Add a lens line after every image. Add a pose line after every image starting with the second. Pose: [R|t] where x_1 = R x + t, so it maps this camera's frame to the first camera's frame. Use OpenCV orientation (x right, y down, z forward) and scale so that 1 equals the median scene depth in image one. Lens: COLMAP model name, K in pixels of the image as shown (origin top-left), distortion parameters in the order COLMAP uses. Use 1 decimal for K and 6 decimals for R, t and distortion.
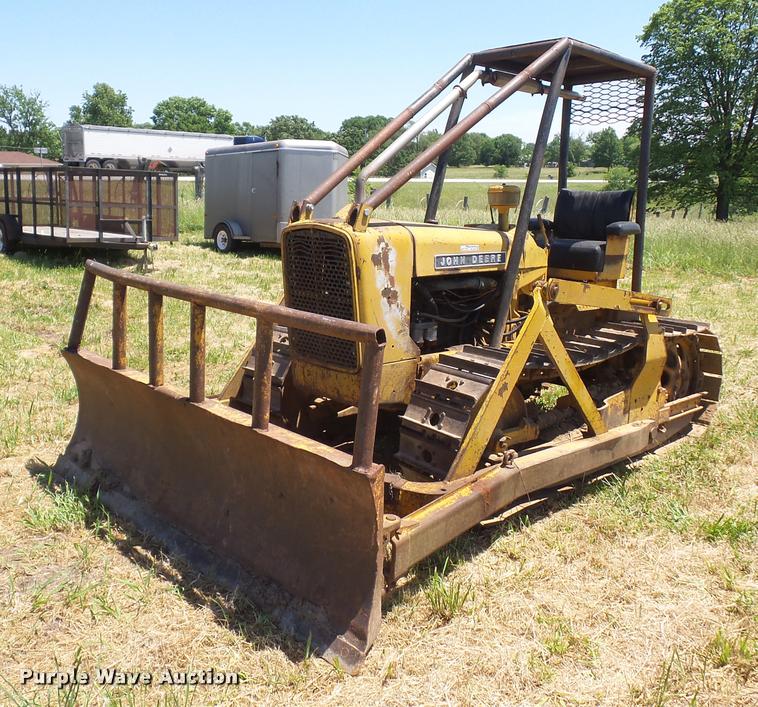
lens RADIAL K [[769.9, 0, 378.2], [0, 769.9, 327.0], [0, 0, 1]] dist [0.017169, 0.000000]
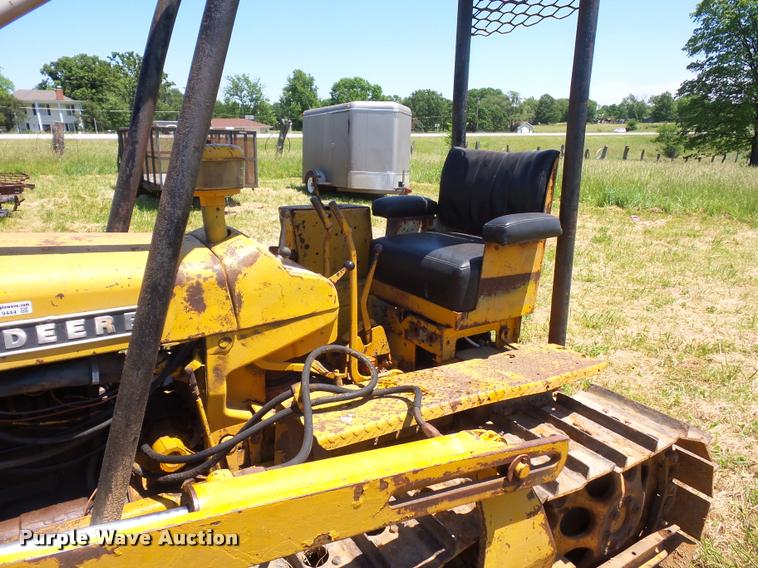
lens RADIAL K [[524.4, 0, 381.3], [0, 524.4, 281.0], [0, 0, 1]] dist [0.013918, -0.012855]
pose [[0.981710, 0.040529, -0.186016, 0.294299], [-0.025075, 0.996091, 0.084695, -0.119012], [0.188721, -0.078482, 0.978890, 0.639690]]
